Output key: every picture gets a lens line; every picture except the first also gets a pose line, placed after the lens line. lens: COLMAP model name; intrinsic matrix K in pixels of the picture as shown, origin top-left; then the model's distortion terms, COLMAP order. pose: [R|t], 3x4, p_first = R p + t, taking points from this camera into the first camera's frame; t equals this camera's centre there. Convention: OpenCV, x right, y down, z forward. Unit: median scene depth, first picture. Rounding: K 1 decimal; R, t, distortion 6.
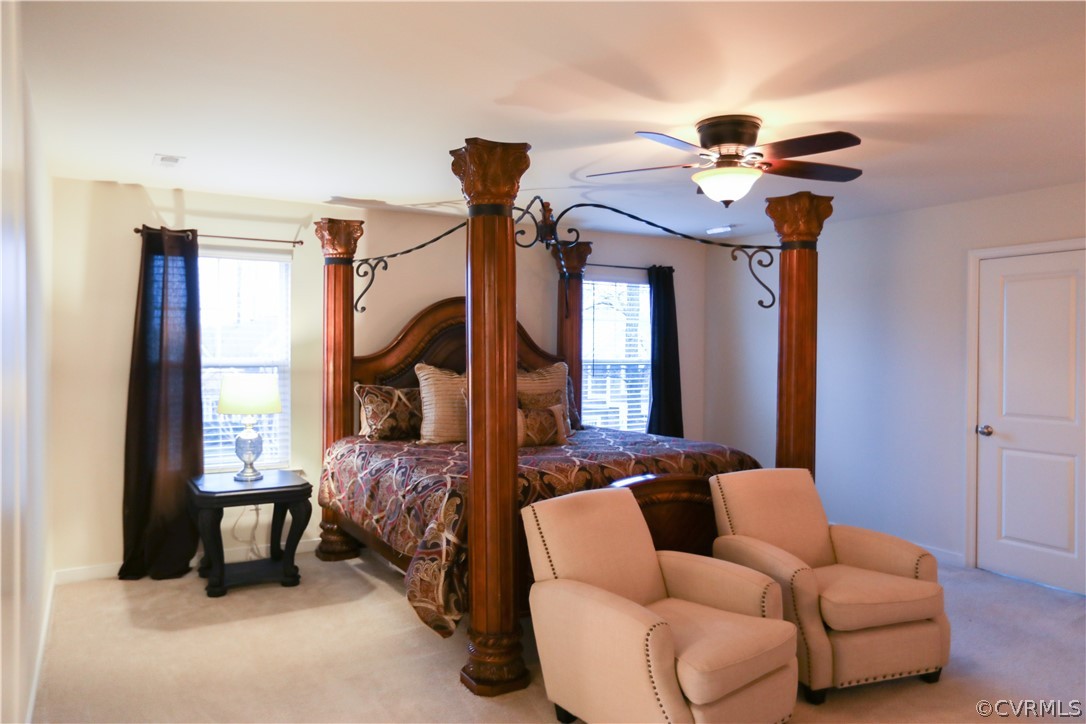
lens RADIAL K [[720.6, 0, 543.0], [0, 720.6, 362.0], [0, 0, 1]] dist [-0.060393, 0.052371]
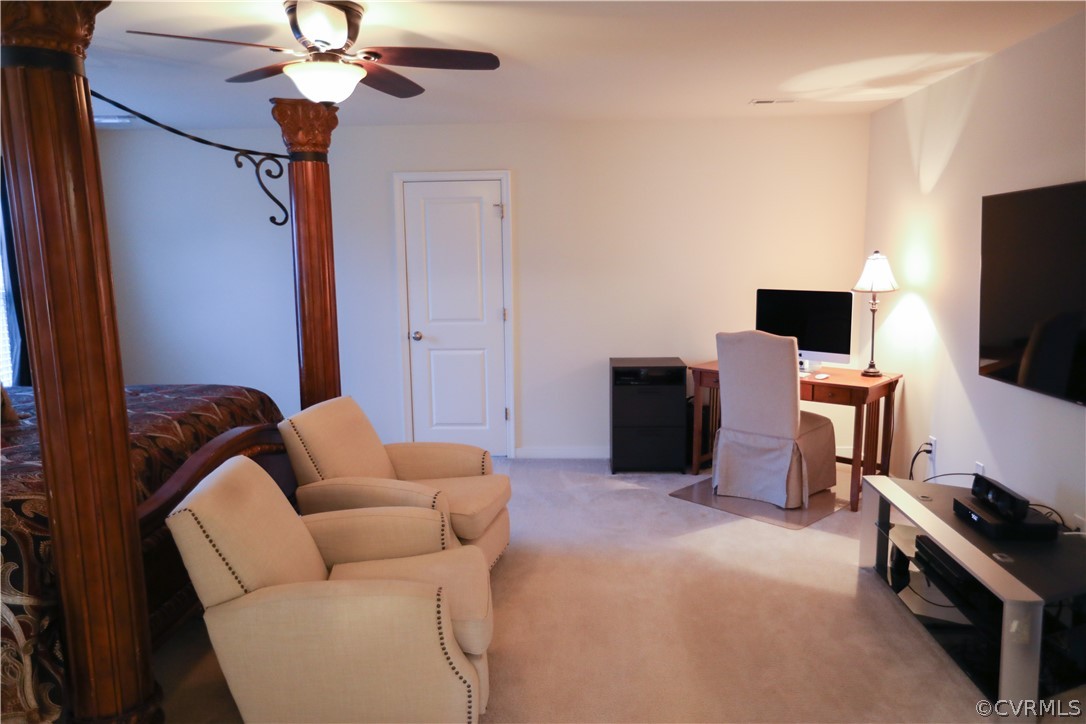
lens RADIAL K [[720.6, 0, 543.0], [0, 720.6, 362.0], [0, 0, 1]] dist [-0.060393, 0.052371]
pose [[0.571038, -0.131378, 0.810343, -0.244140], [0.028379, 0.989680, 0.140455, -0.022210], [-0.820433, -0.057208, 0.568873, 0.214495]]
